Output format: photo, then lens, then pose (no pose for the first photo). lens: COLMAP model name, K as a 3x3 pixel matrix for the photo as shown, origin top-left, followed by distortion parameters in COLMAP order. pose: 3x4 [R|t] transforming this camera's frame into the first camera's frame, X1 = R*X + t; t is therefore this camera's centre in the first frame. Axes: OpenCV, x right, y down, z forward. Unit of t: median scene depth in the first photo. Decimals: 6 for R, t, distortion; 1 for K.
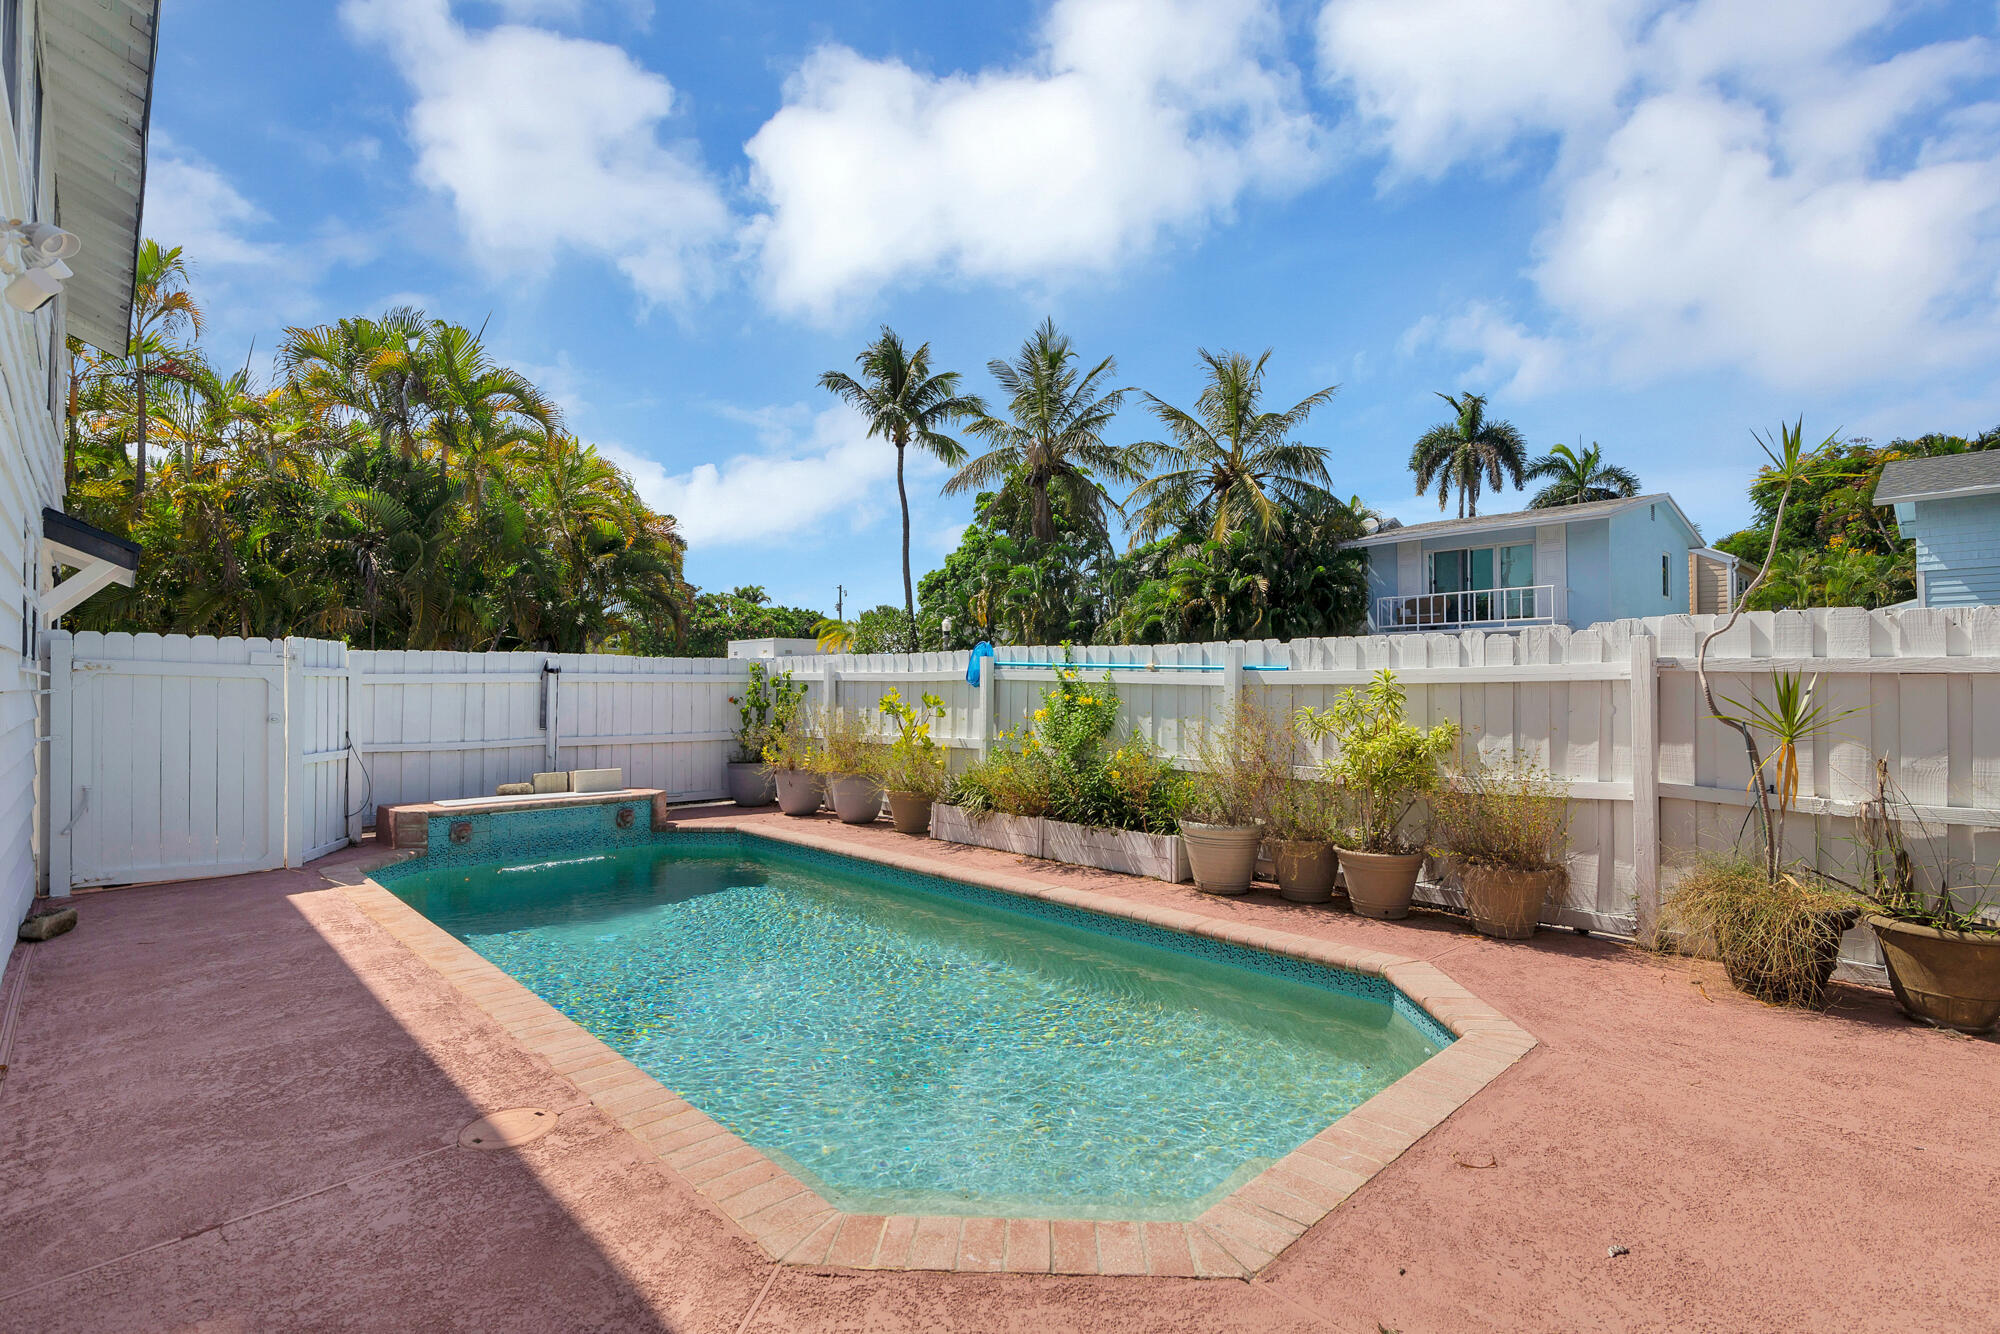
lens RADIAL K [[962.1, 0, 1003.5], [0, 962.1, 673.6], [0, 0, 1]] dist [-0.000051, -0.001230]
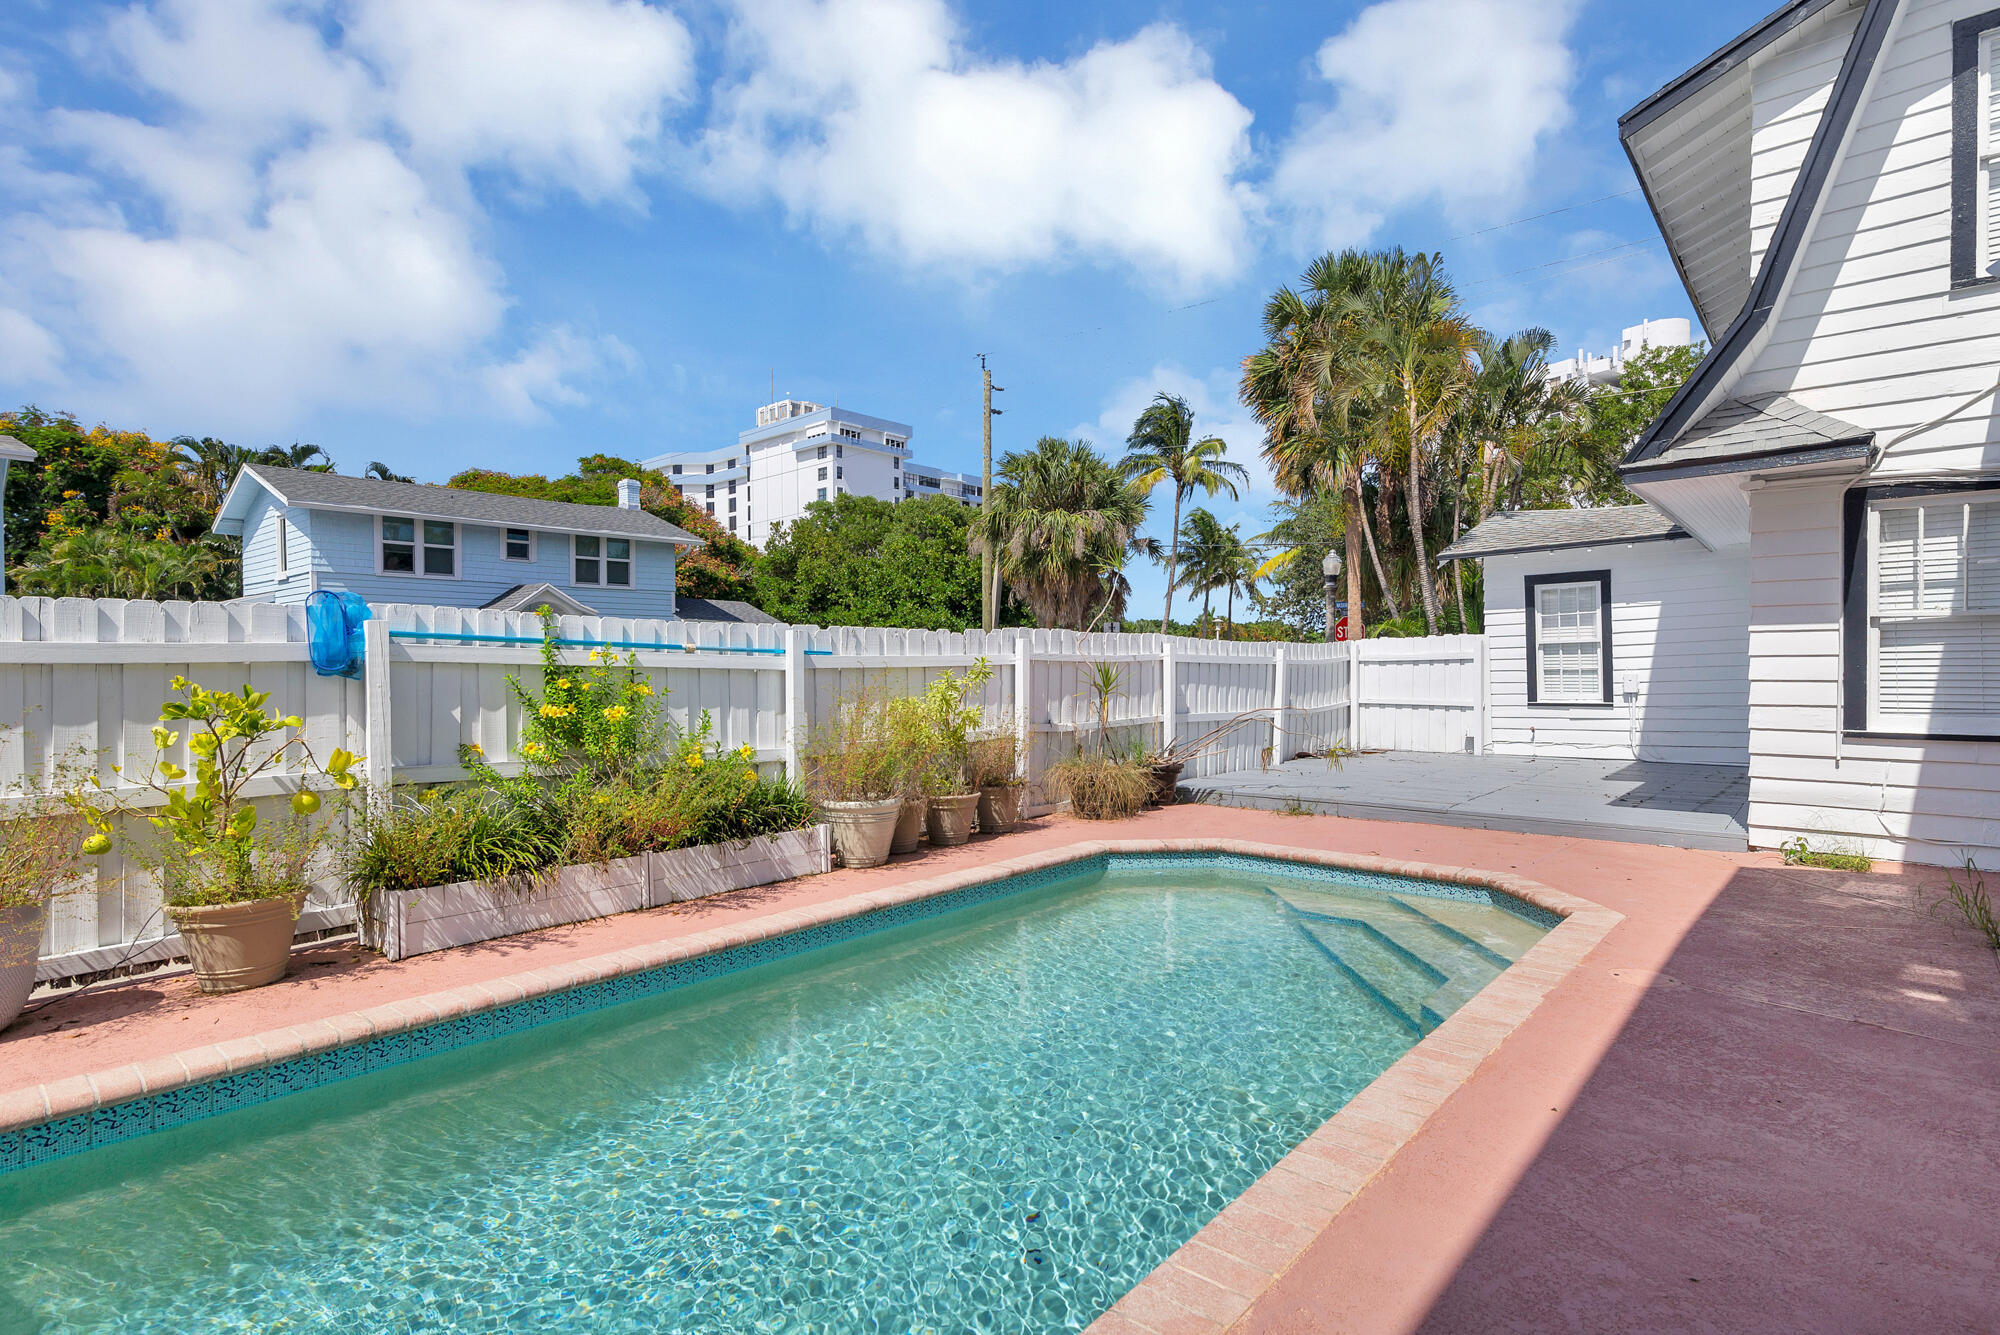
lens RADIAL K [[962.1, 0, 1008.3], [0, 962.1, 665.9], [0, 0, 1]] dist [-0.000051, -0.001230]
pose [[-0.084214, 0.003428, 0.996442, -0.736017], [-0.008449, 0.999956, -0.004155, 0.010800], [-0.996412, -0.008768, -0.084181, 0.819323]]
